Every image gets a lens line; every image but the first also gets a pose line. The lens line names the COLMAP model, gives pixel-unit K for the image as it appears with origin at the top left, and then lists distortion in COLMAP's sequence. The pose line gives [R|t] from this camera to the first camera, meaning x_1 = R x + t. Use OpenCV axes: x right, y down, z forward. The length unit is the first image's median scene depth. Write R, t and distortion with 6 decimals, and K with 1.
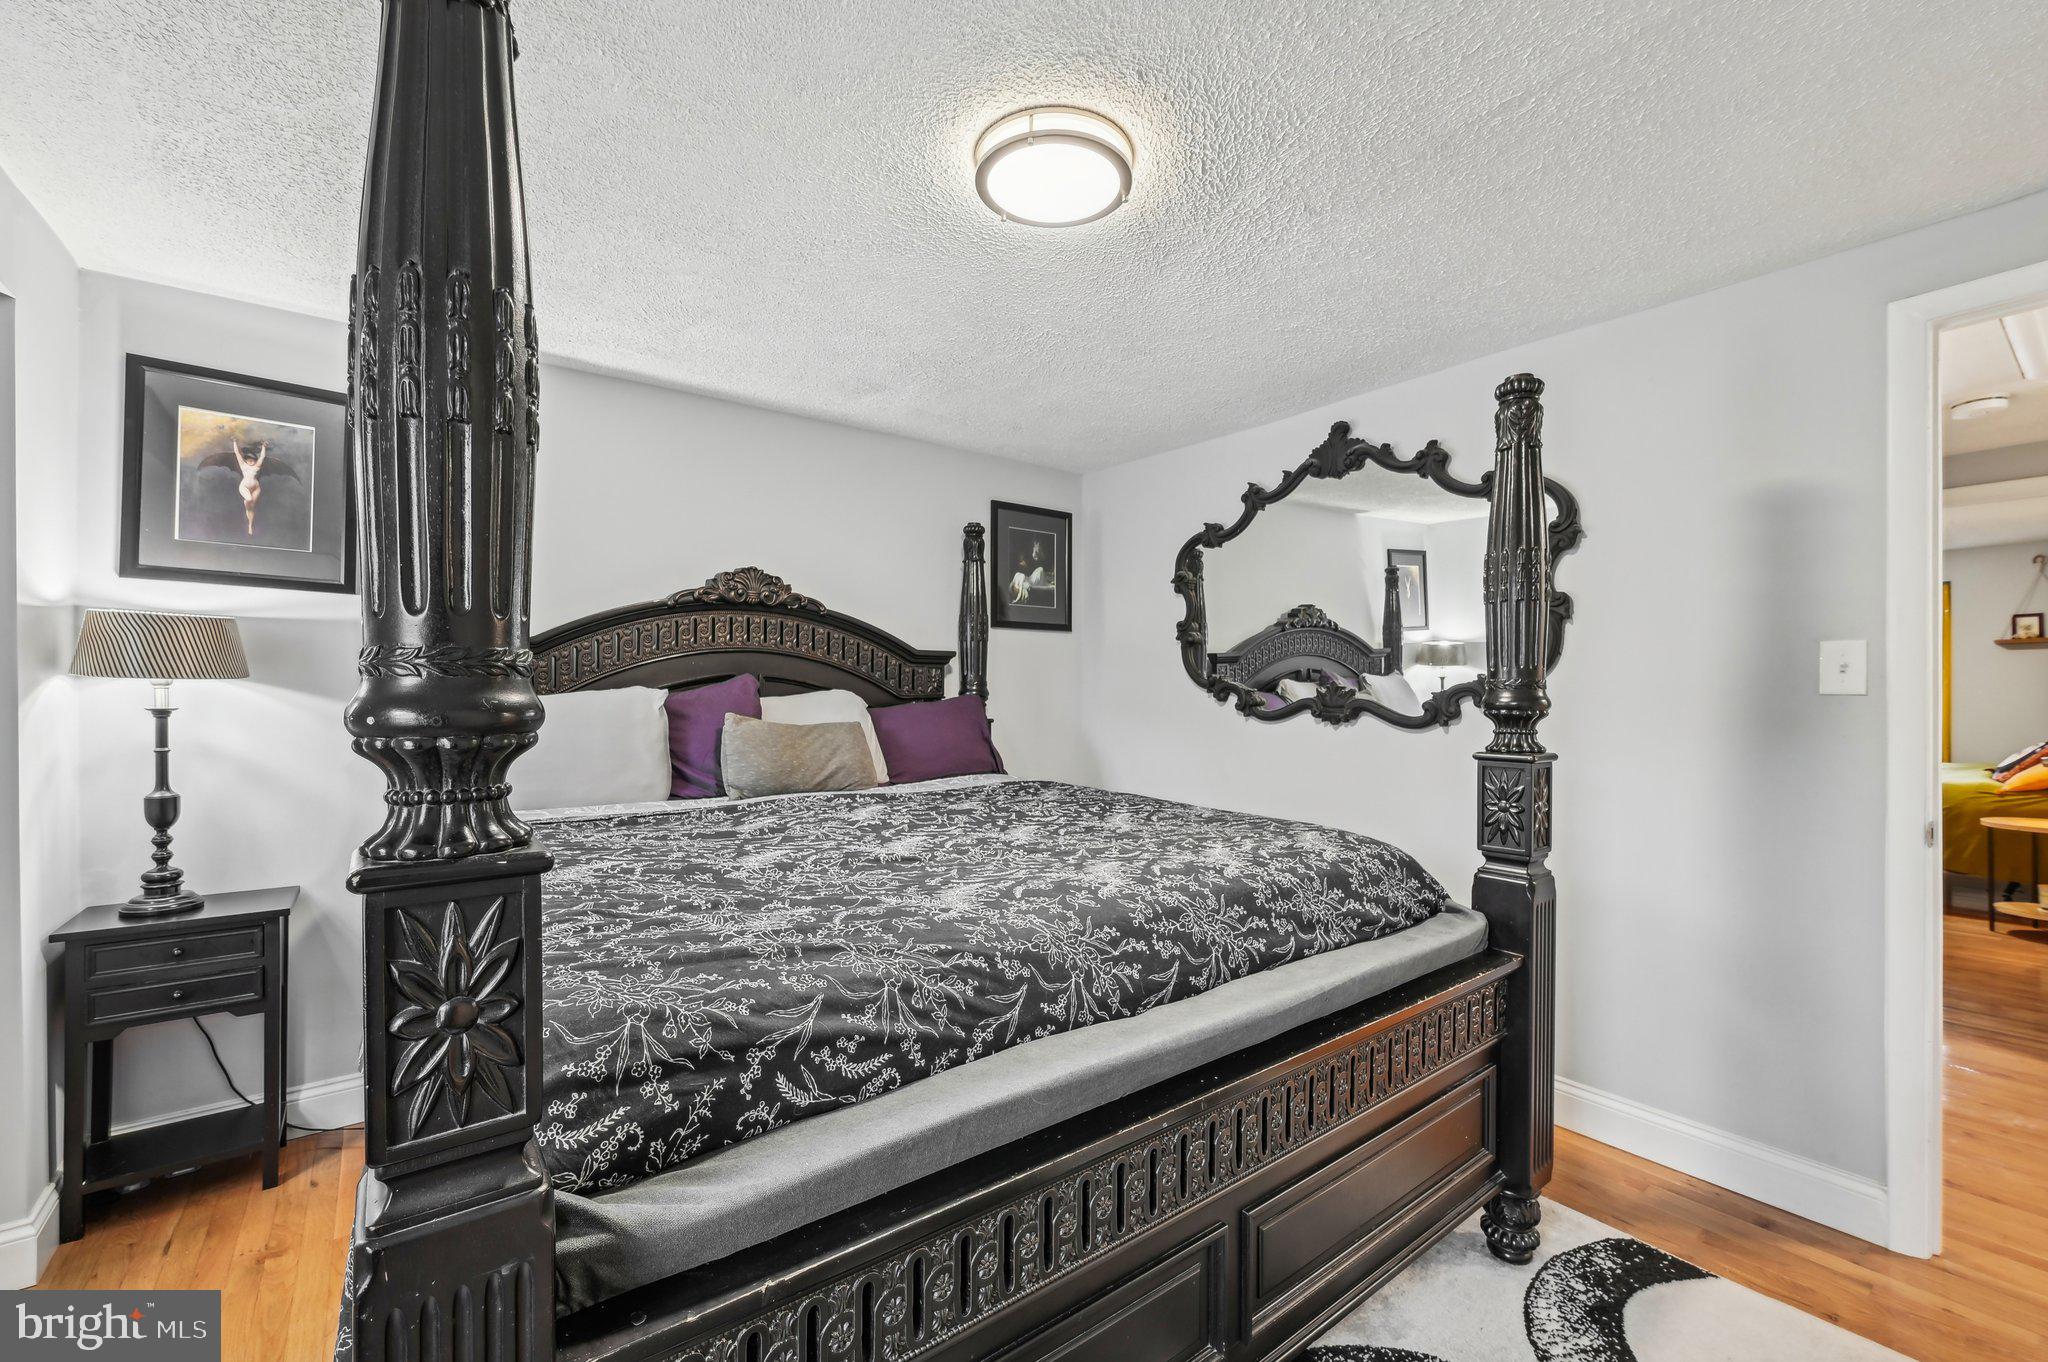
lens RADIAL K [[832.5, 0, 1033.2], [0, 832.5, 691.5], [0, 0, 1]] dist [0.000710, -0.000410]
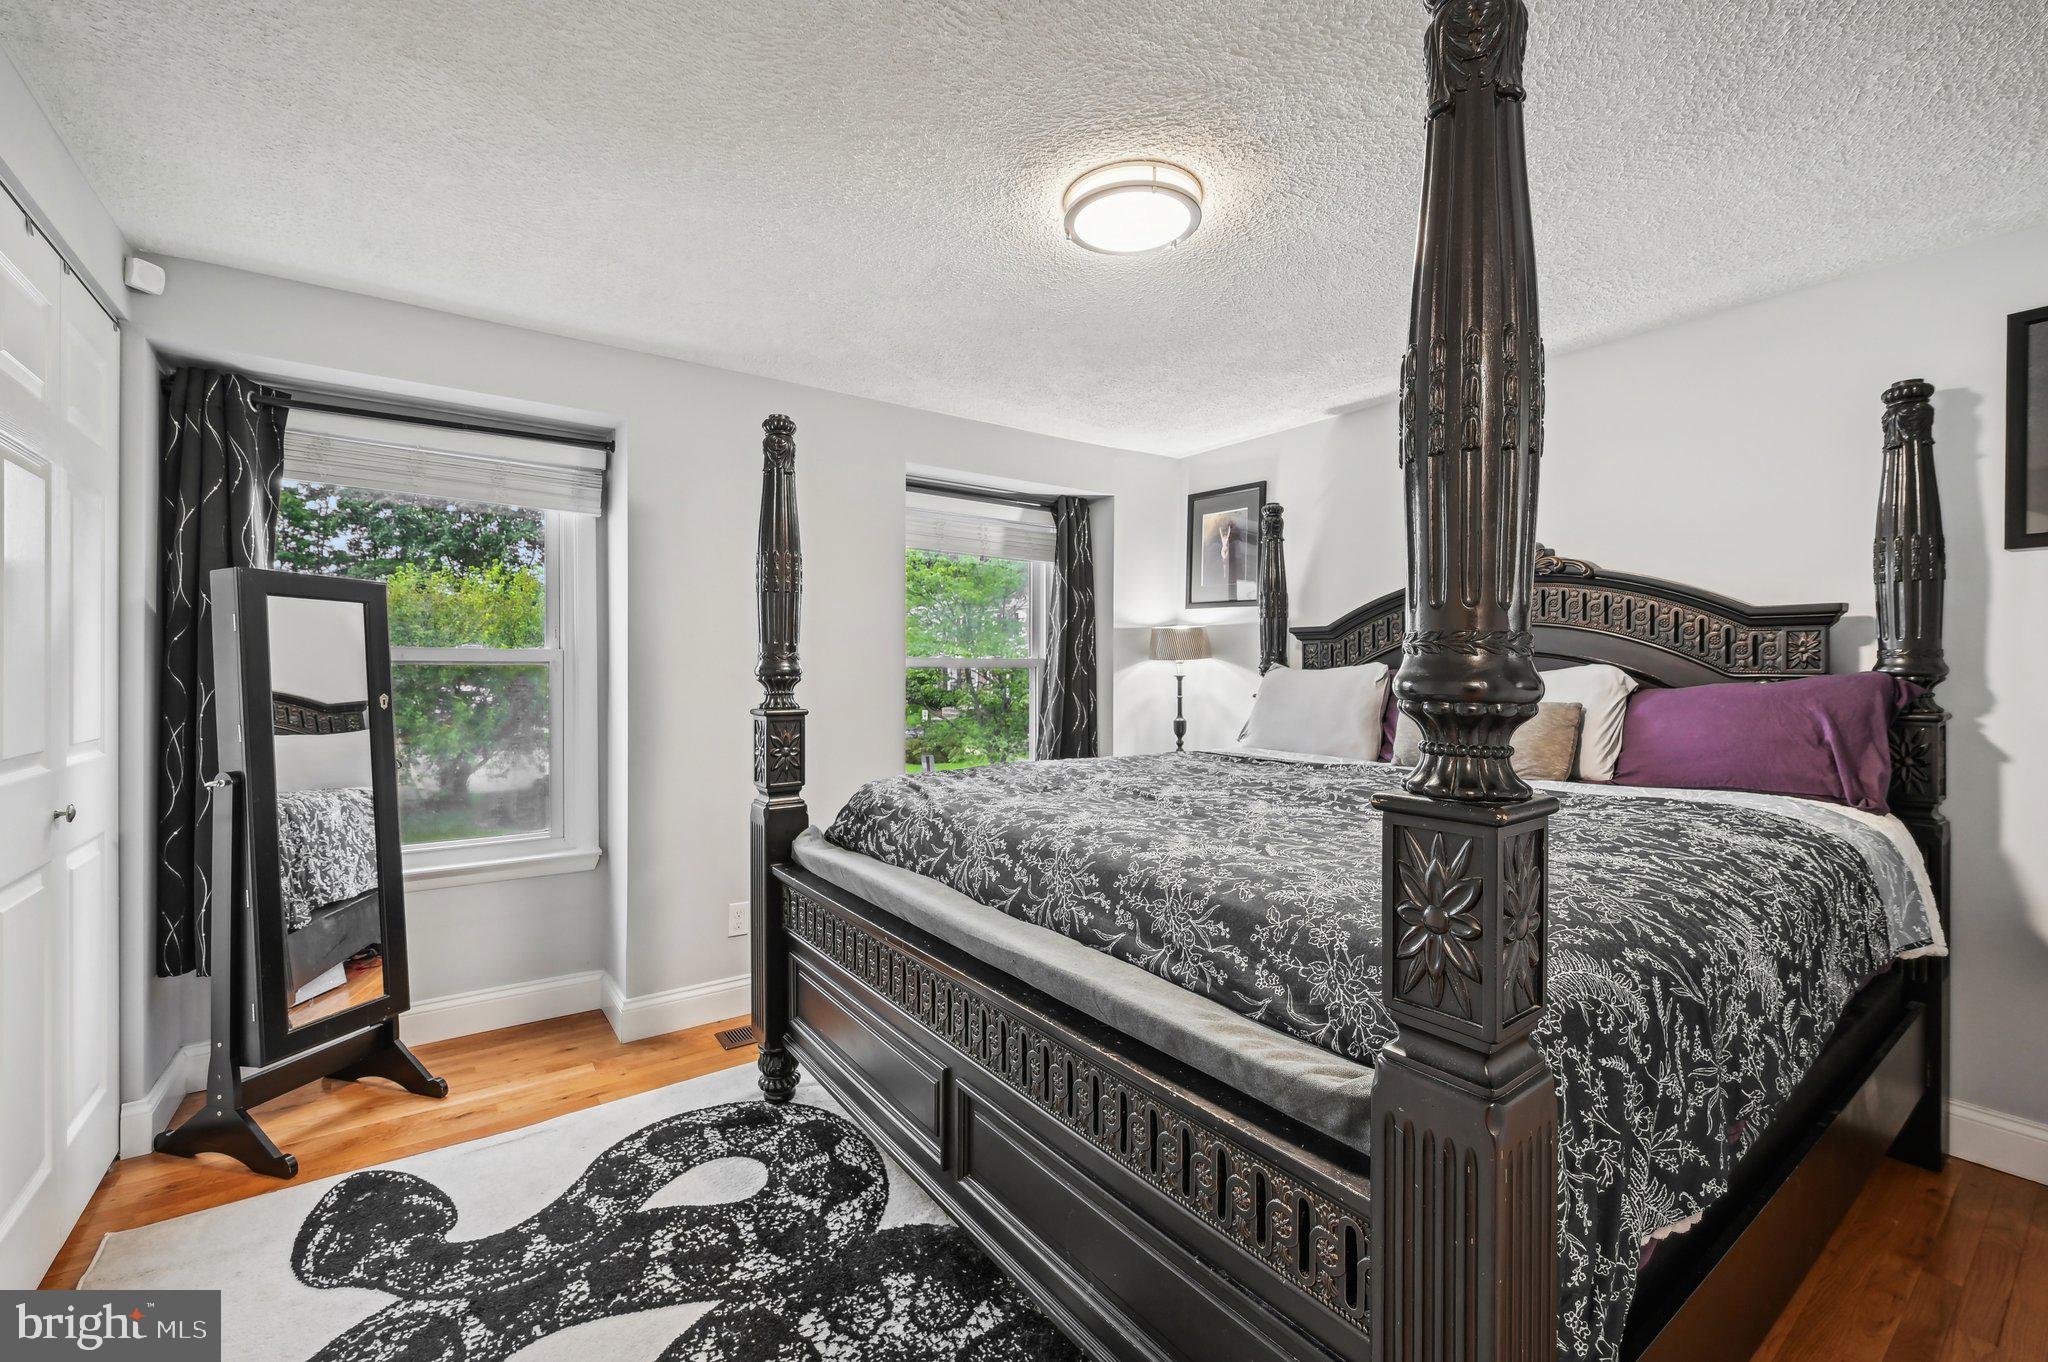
lens RADIAL K [[832.5, 0, 1041.7], [0, 832.5, 667.8], [0, 0, 1]] dist [0.000710, -0.000410]
pose [[-0.001770, -0.000009, -0.999998, 1.411605], [-0.000495, 1.000000, -0.000008, 0.003309], [0.999998, 0.000495, -0.001770, 1.048677]]
